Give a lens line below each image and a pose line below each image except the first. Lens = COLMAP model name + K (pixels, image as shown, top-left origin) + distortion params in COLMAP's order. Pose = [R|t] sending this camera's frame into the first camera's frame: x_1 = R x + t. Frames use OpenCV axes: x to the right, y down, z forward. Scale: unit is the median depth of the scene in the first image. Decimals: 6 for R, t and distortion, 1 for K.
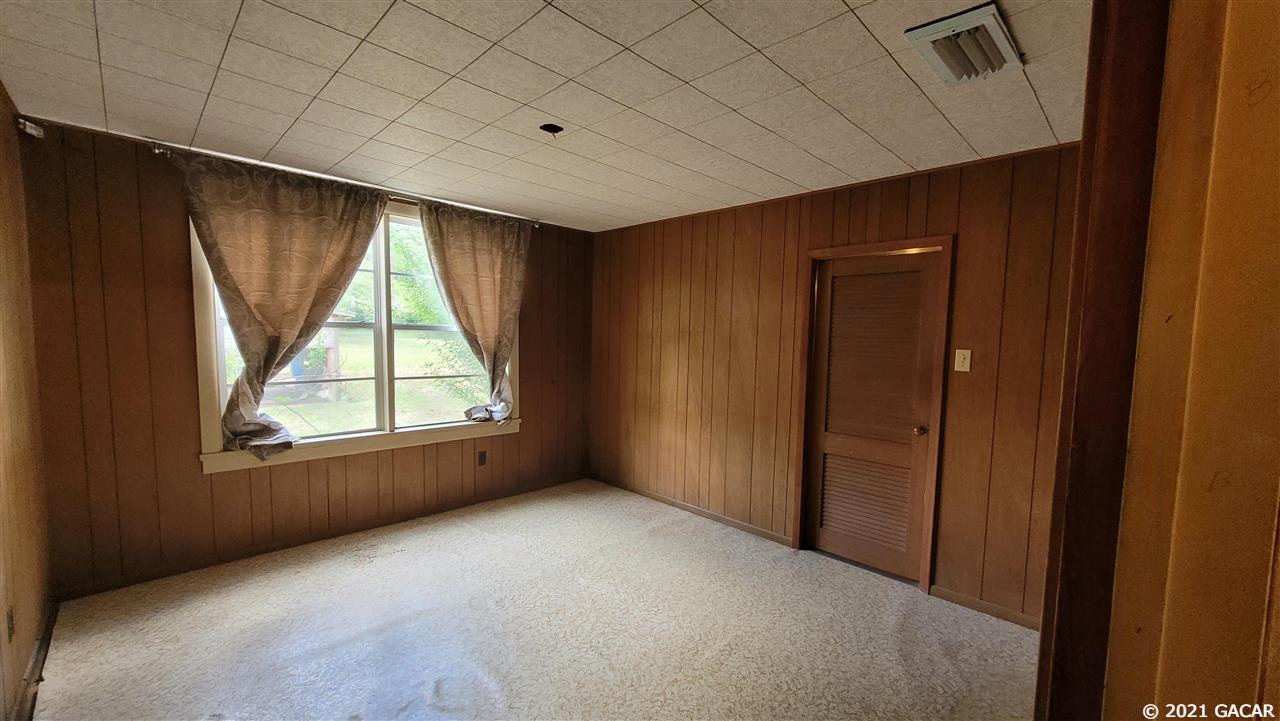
lens RADIAL K [[507.5, 0, 632.4], [0, 507.5, 374.3], [0, 0, 1]] dist [-0.001442, -0.000210]
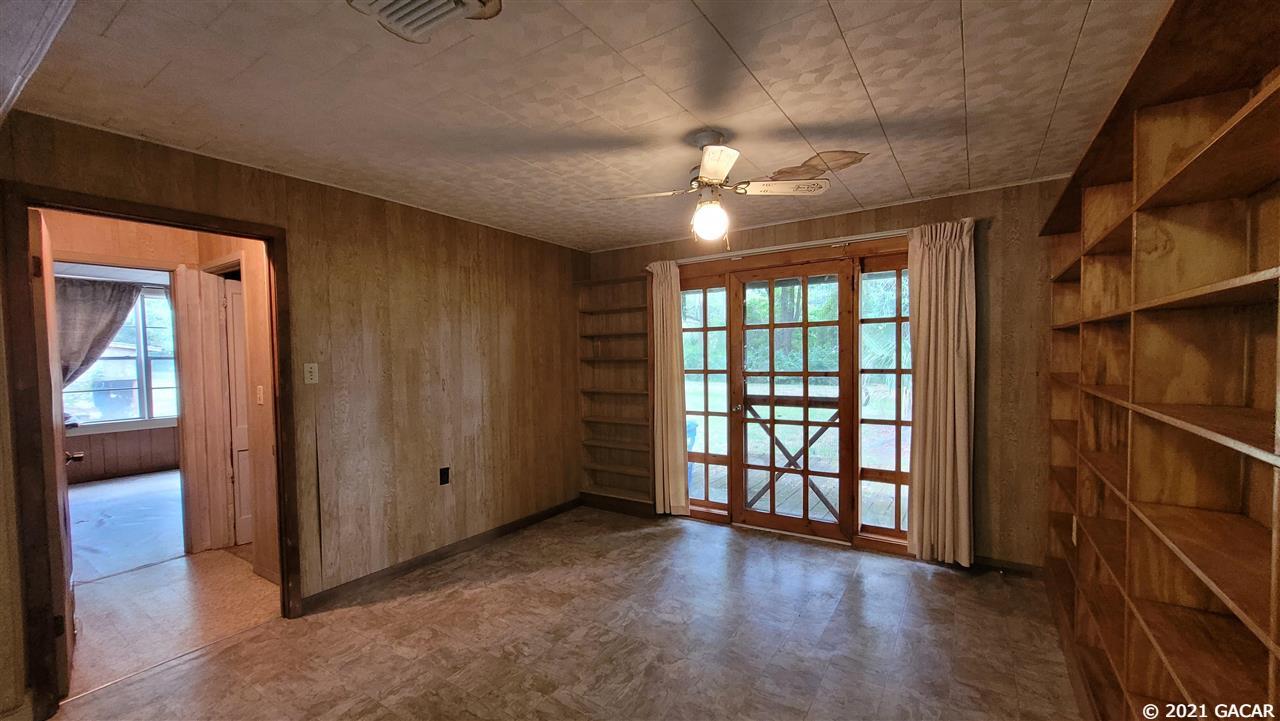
lens RADIAL K [[507.5, 0, 644.1], [0, 507.5, 373.5], [0, 0, 1]] dist [-0.001442, -0.000210]
pose [[0.961933, -0.042482, 0.269962, 0.775553], [0.051696, 0.998295, -0.027107, 0.105584], [-0.268350, 0.040031, 0.962489, -1.262074]]
